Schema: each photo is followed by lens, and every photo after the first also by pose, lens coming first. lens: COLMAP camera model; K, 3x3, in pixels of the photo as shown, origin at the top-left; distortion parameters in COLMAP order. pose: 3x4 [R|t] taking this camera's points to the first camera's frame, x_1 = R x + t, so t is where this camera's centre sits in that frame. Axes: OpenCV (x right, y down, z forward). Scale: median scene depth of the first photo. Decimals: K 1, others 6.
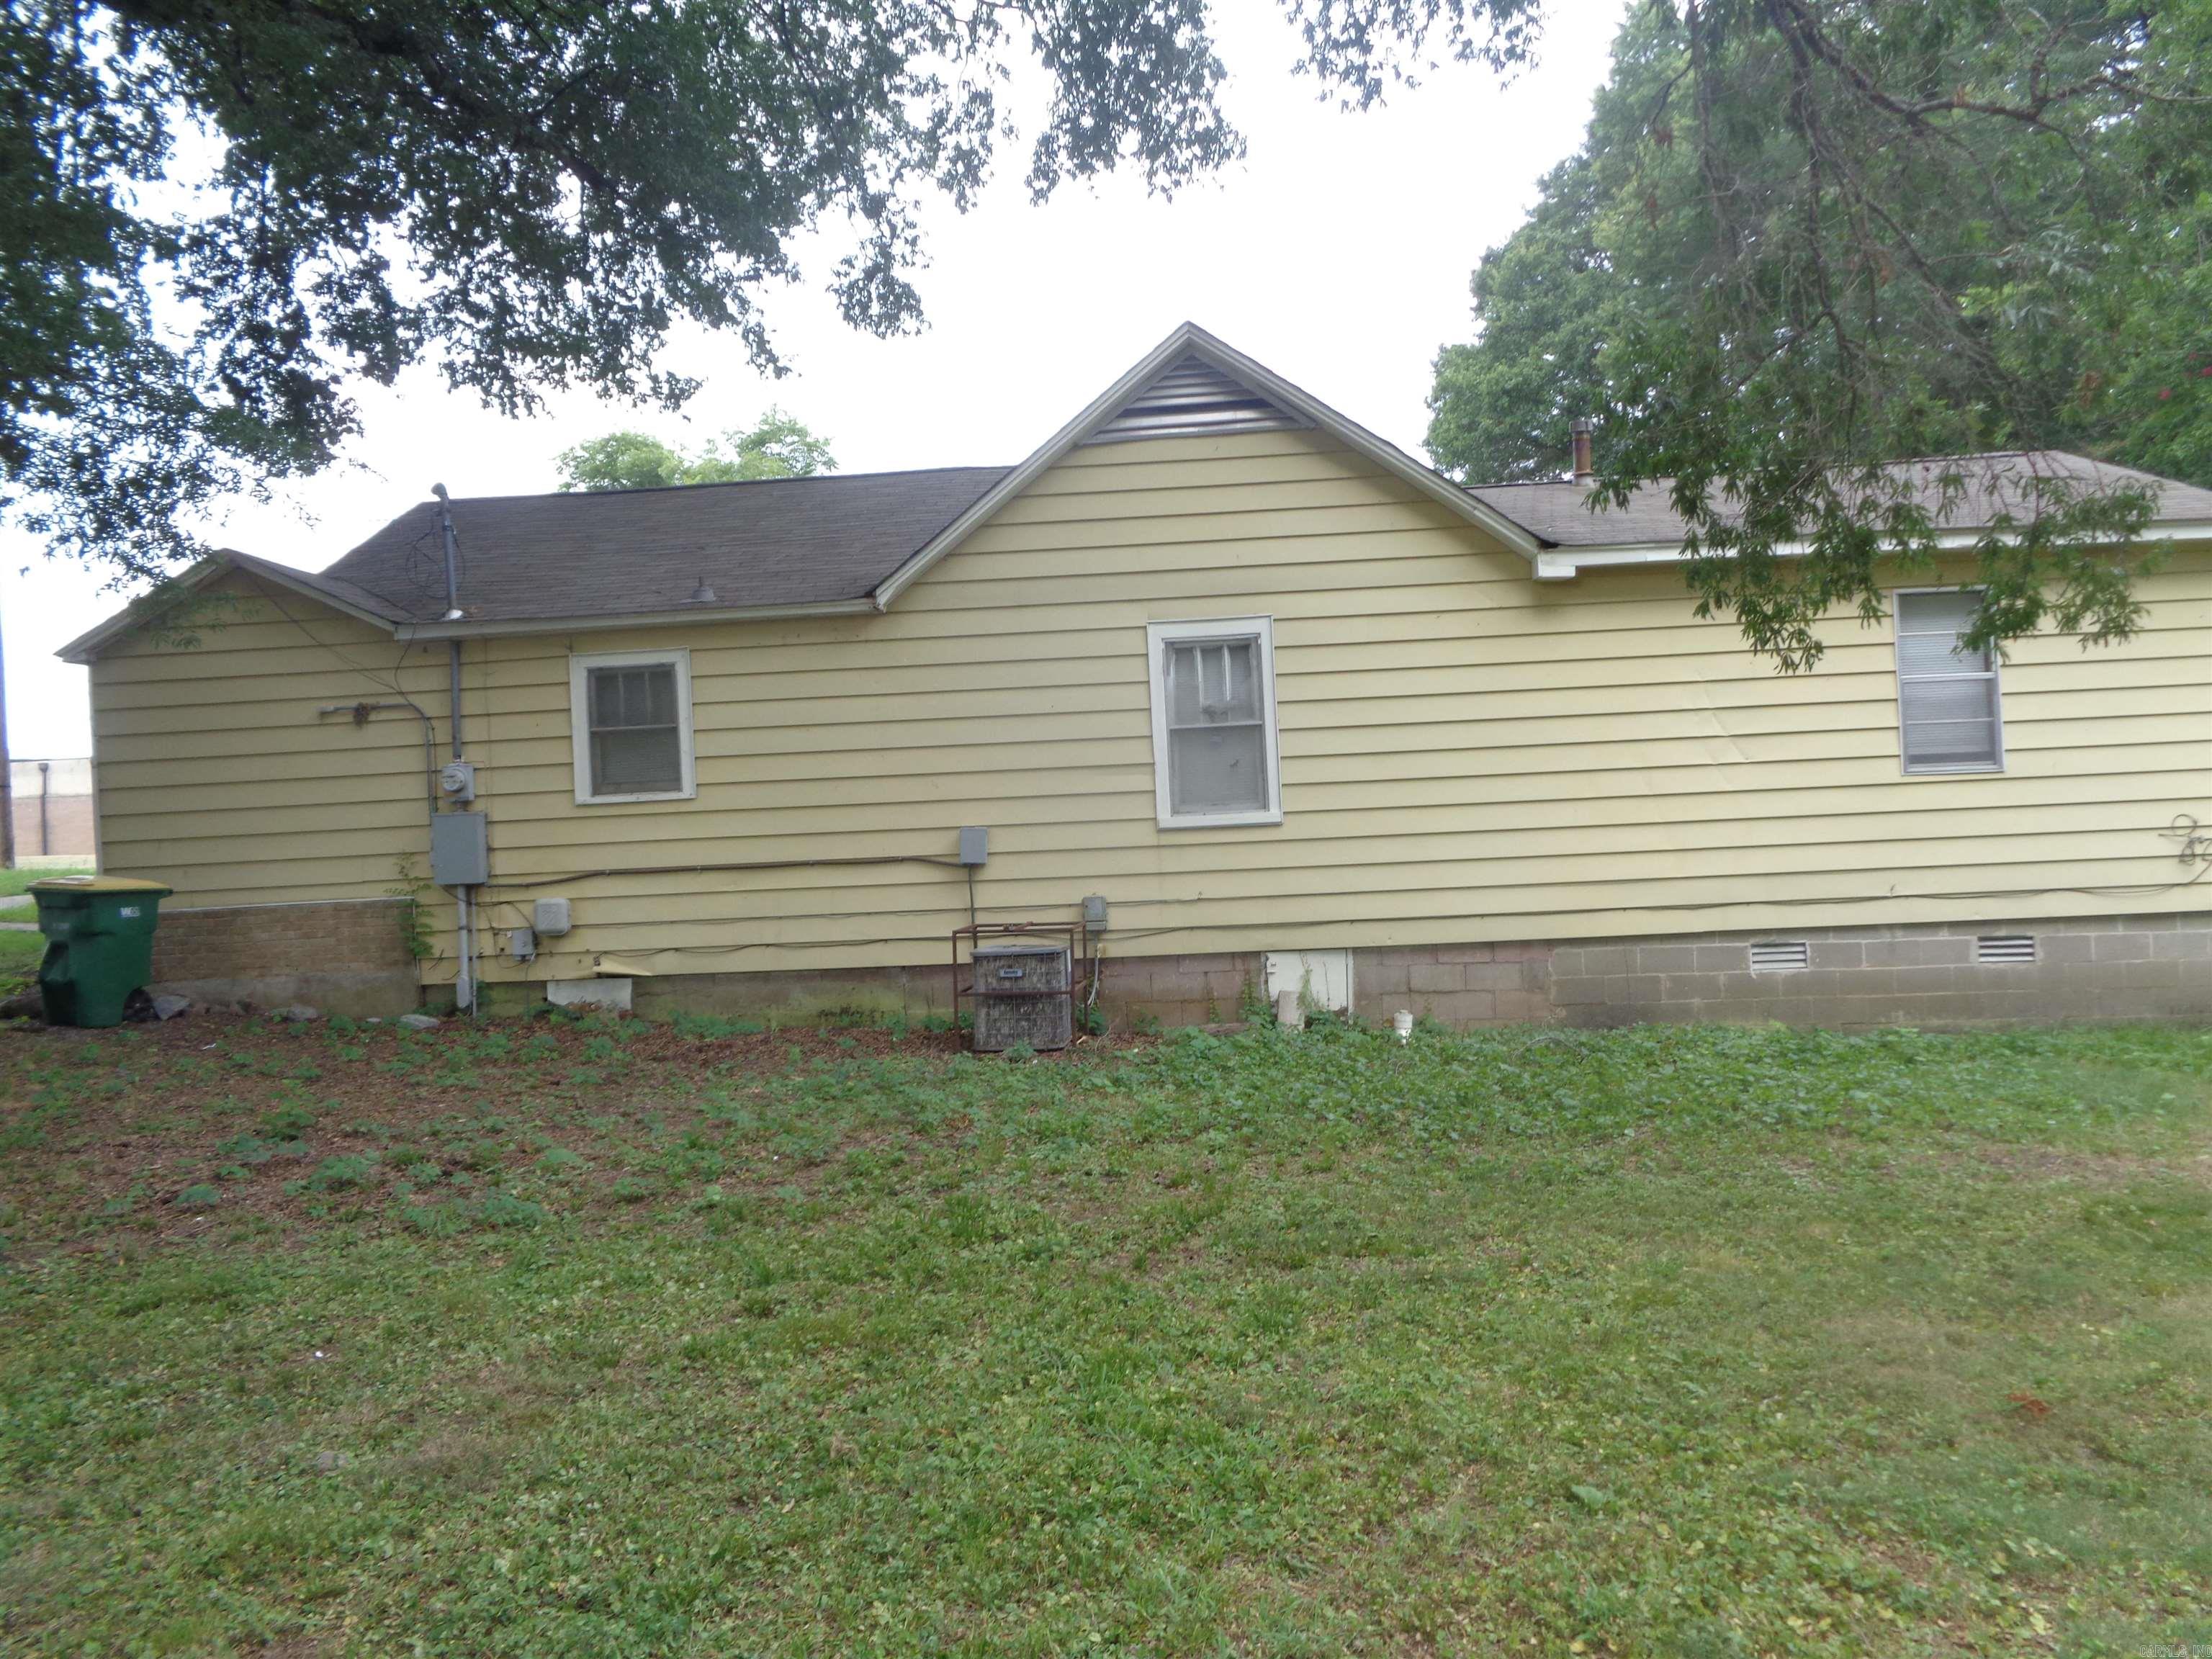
lens RADIAL K [[1672.7, 0, 1093.9], [0, 1672.7, 814.6], [0, 0, 1]] dist [0.001327, 0.002842]
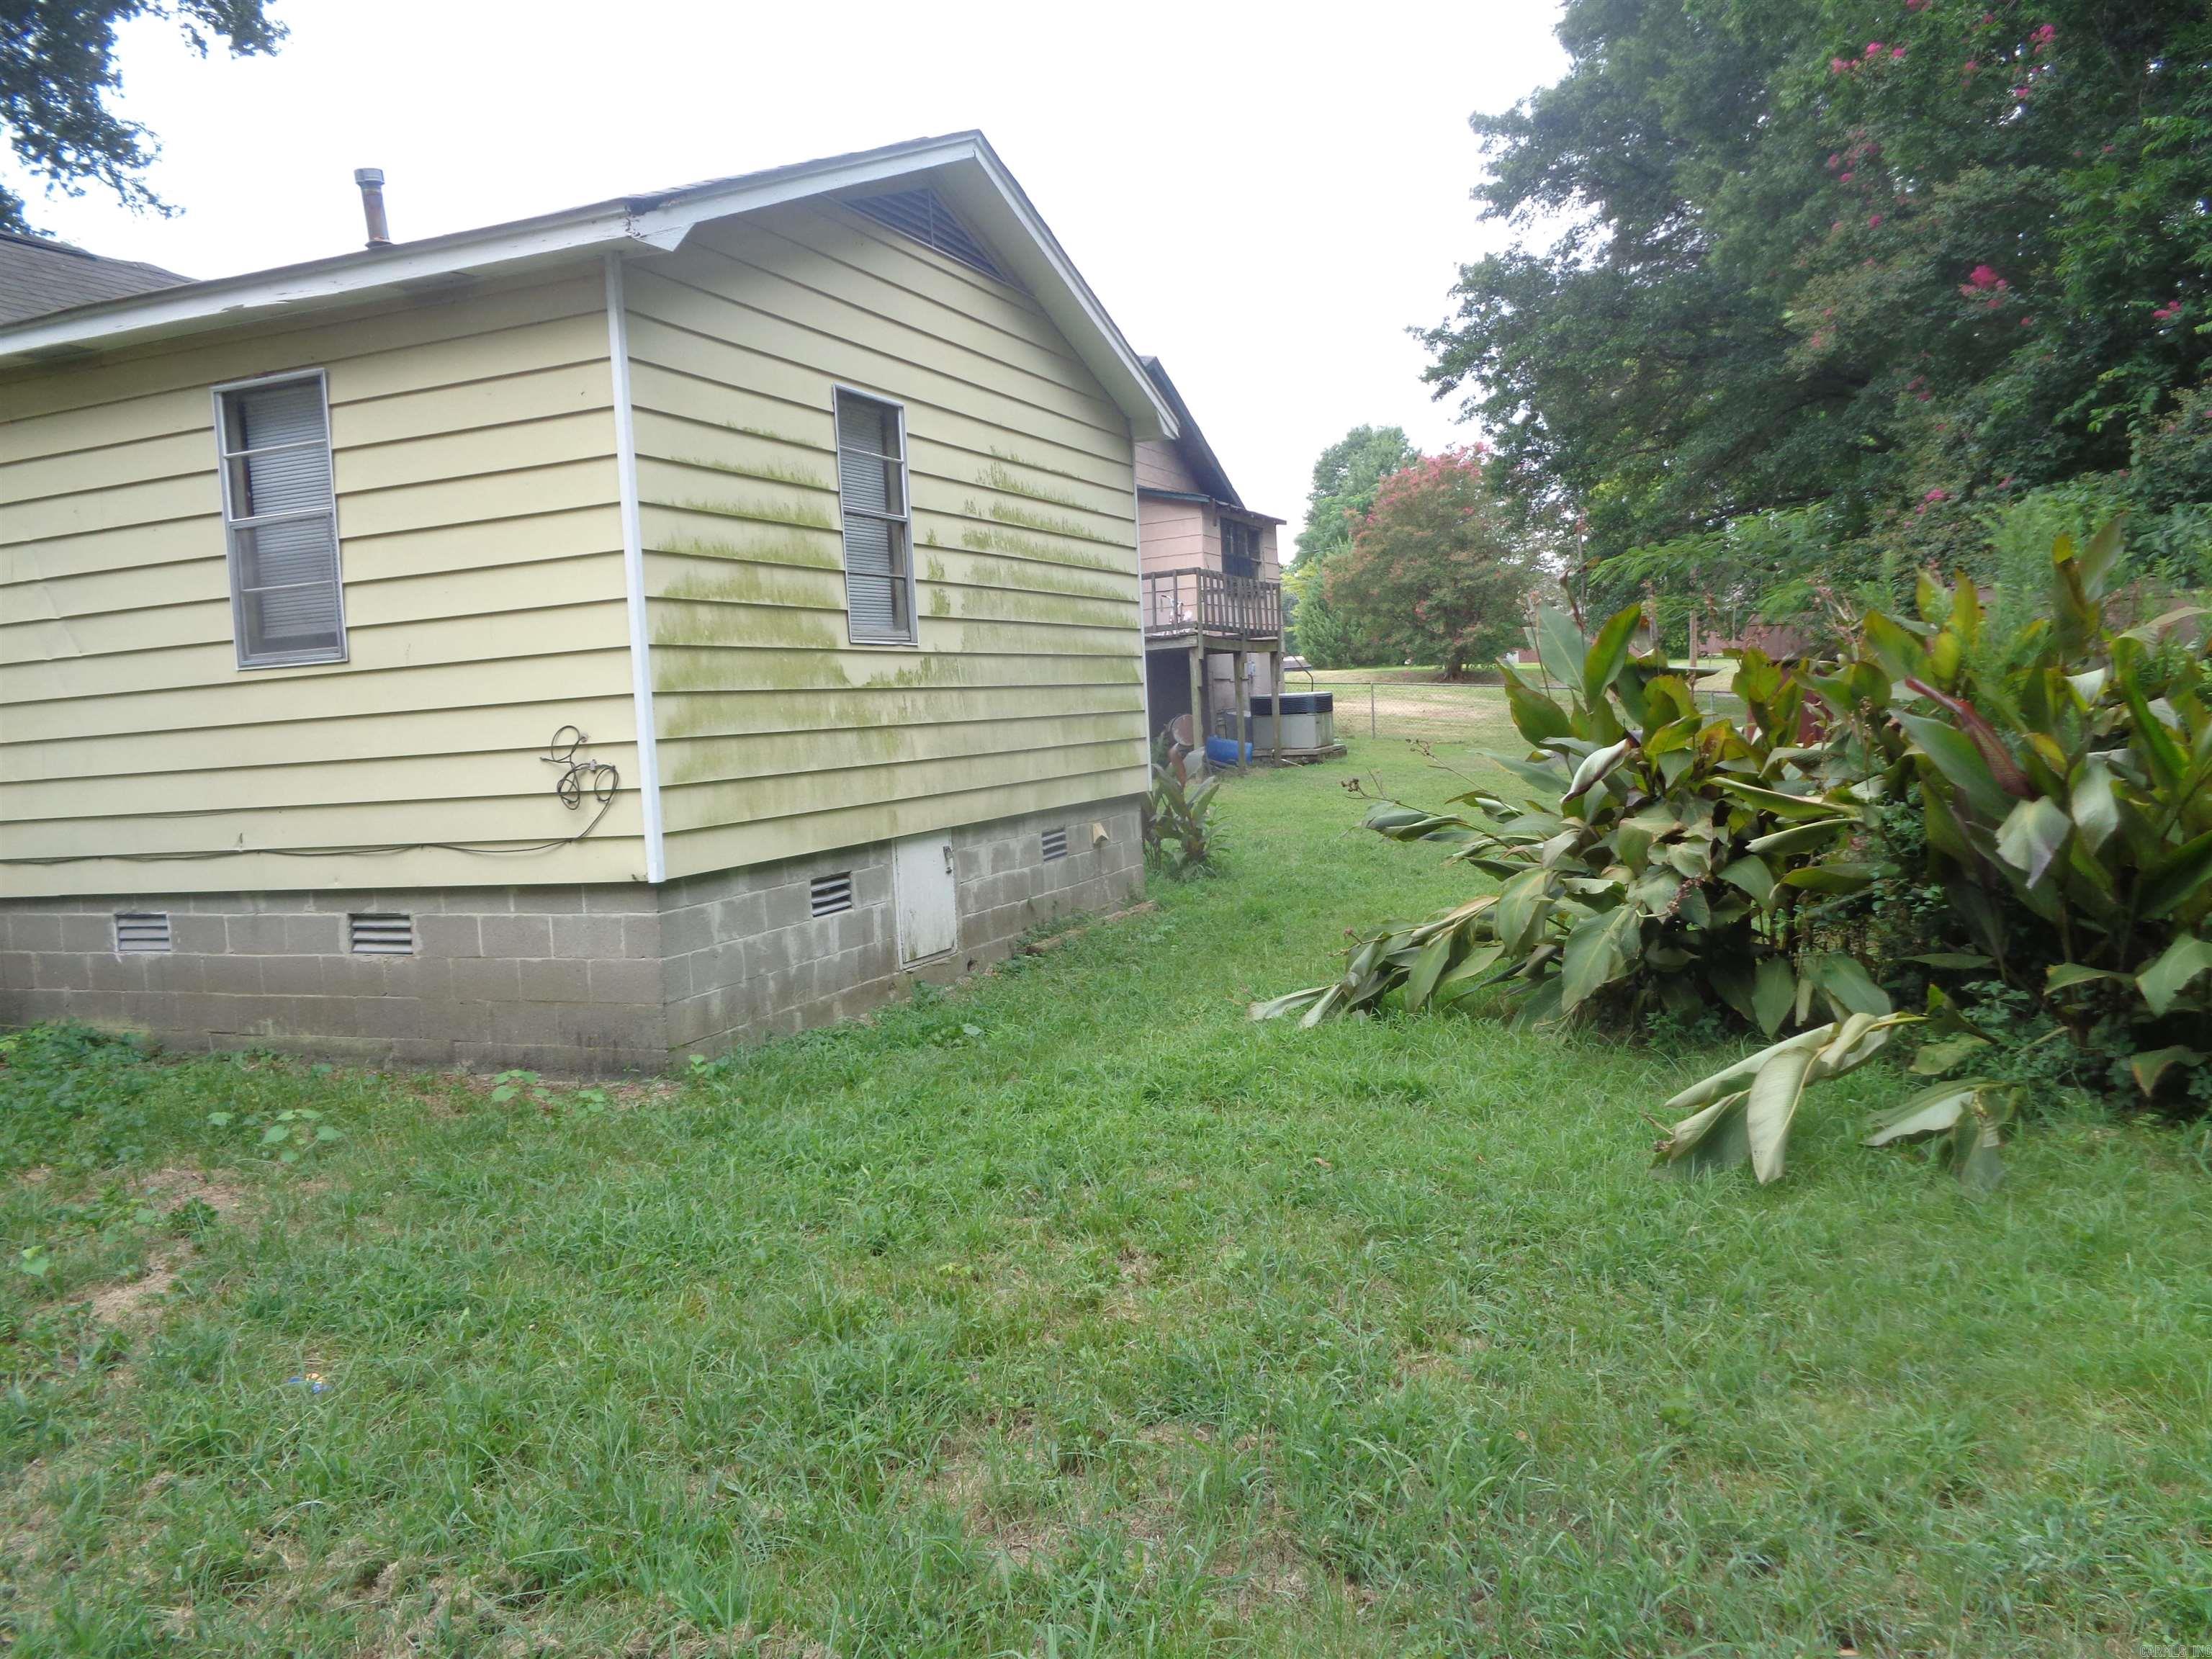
lens RADIAL K [[1672.7, 0, 1093.9], [0, 1672.7, 814.6], [0, 0, 1]] dist [0.001327, 0.002842]
pose [[0.939834, 0.004694, -0.341600, 1.030301], [0.033327, 0.993877, 0.105347, -0.025409], [0.340003, -0.110393, 0.933922, 0.489132]]
